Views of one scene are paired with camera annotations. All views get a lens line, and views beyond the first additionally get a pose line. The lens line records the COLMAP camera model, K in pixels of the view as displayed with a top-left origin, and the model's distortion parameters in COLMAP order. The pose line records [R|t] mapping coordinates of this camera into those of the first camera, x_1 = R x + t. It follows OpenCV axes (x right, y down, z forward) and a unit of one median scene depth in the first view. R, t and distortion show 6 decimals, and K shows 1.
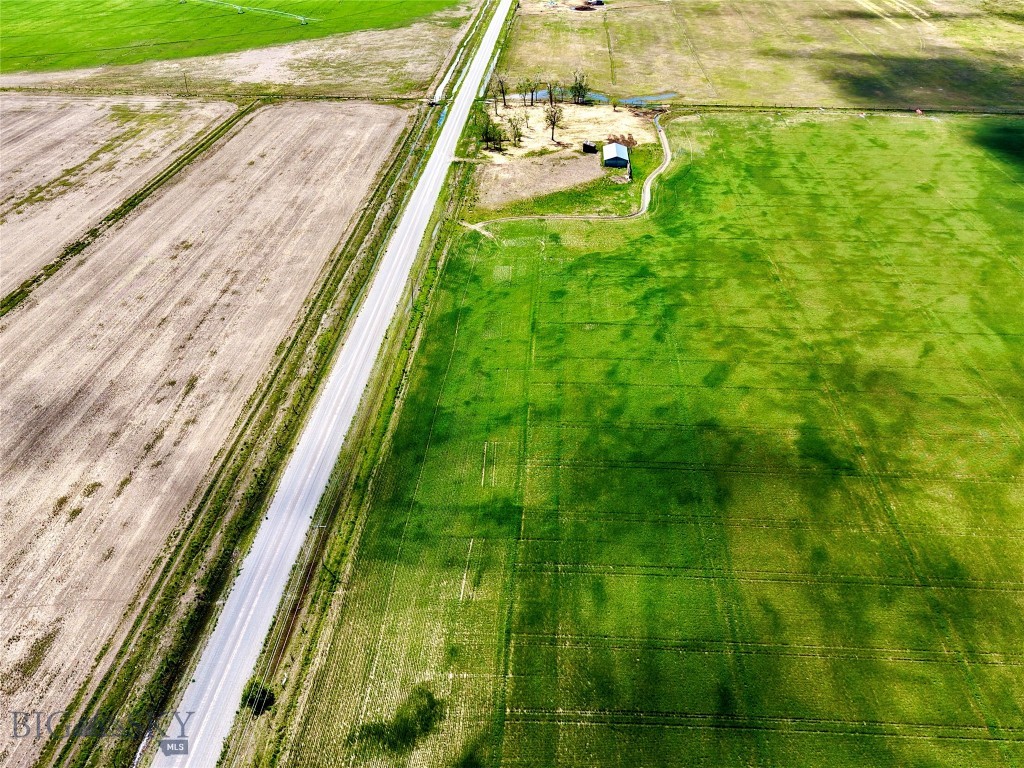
lens RADIAL K [[923.9, 0, 505.1], [0, 923.9, 389.5], [0, 0, 1]] dist [0.025362, -0.010845]
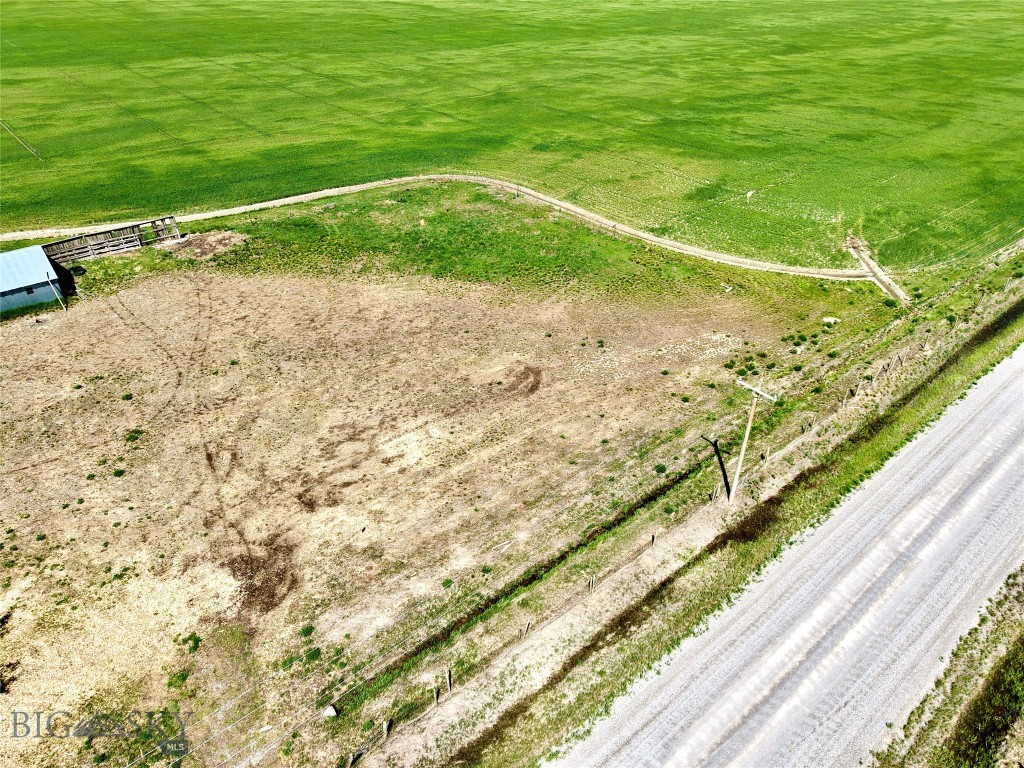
lens RADIAL K [[682.8, 0, 511.2], [0, 682.8, 387.4], [0, 0, 1]] dist [0.028580, -0.025782]
pose [[-0.693824, -0.422867, 0.582916, -0.109118], [0.354661, 0.503831, 0.787636, -0.416445], [-0.626756, 0.753218, -0.199596, 1.239009]]
